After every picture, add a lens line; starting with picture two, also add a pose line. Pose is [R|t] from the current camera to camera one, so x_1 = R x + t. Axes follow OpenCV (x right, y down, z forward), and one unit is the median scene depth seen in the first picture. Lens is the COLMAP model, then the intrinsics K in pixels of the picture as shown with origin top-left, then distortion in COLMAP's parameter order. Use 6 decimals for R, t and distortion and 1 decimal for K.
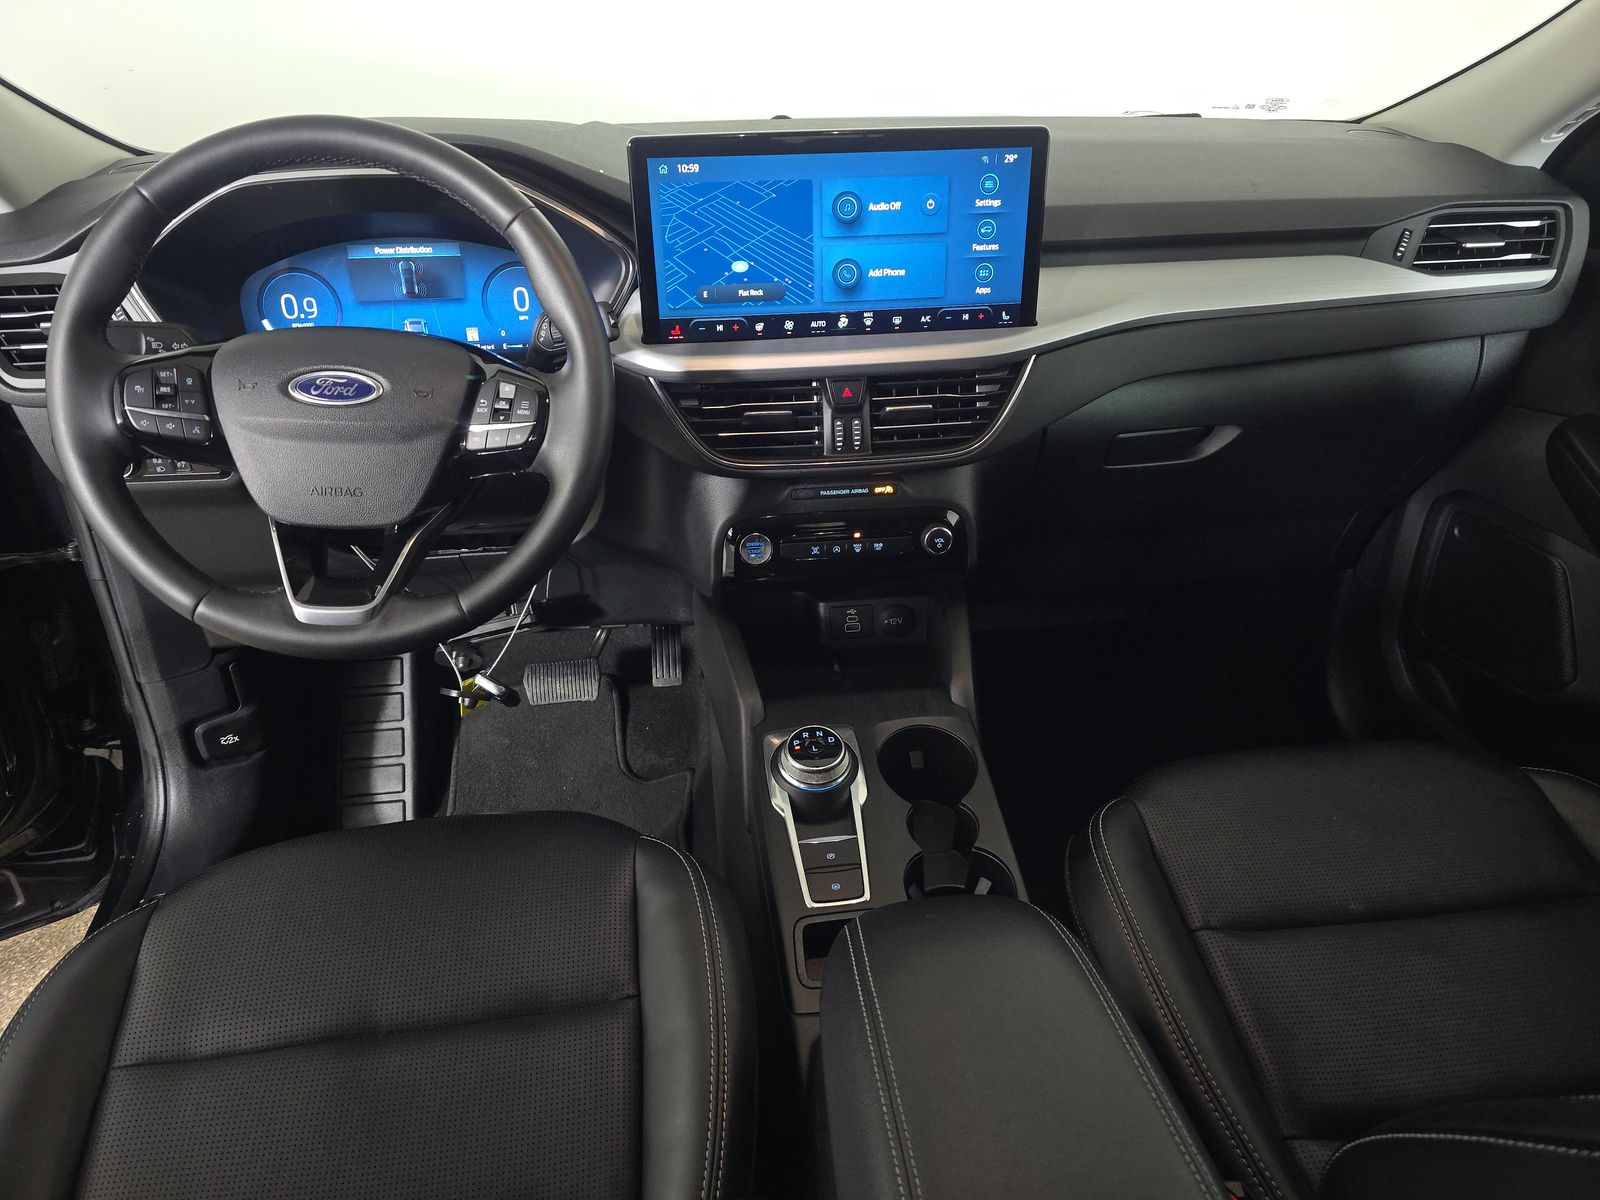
lens RADIAL K [[941.0, 0, 800.0], [0, 941.0, 600.0], [0, 0, 1]] dist [0.040471, -0.038647]
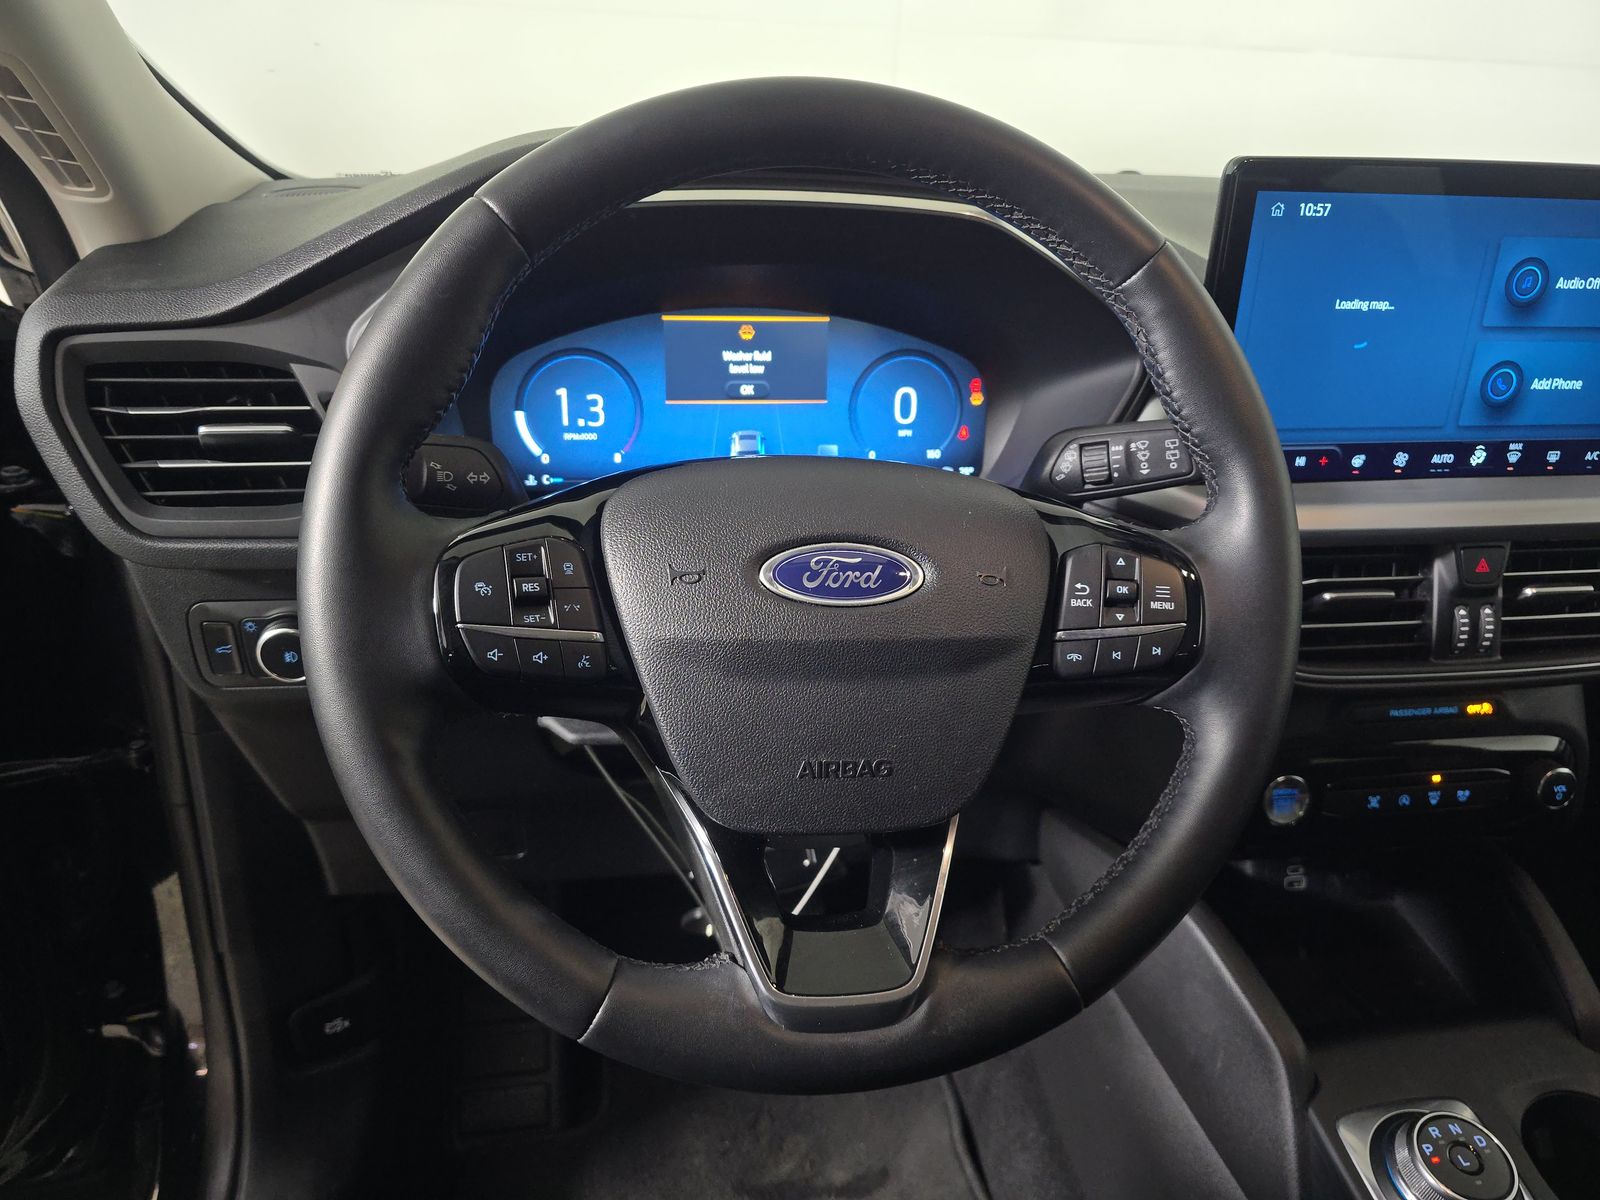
lens RADIAL K [[941.0, 0, 800.0], [0, 941.0, 600.0], [0, 0, 1]] dist [0.040471, -0.038647]
pose [[0.998489, 0.020793, 0.050871, -0.438496], [-0.015800, 0.995192, -0.096660, -0.129801], [-0.052636, 0.095710, 0.994017, 0.398841]]
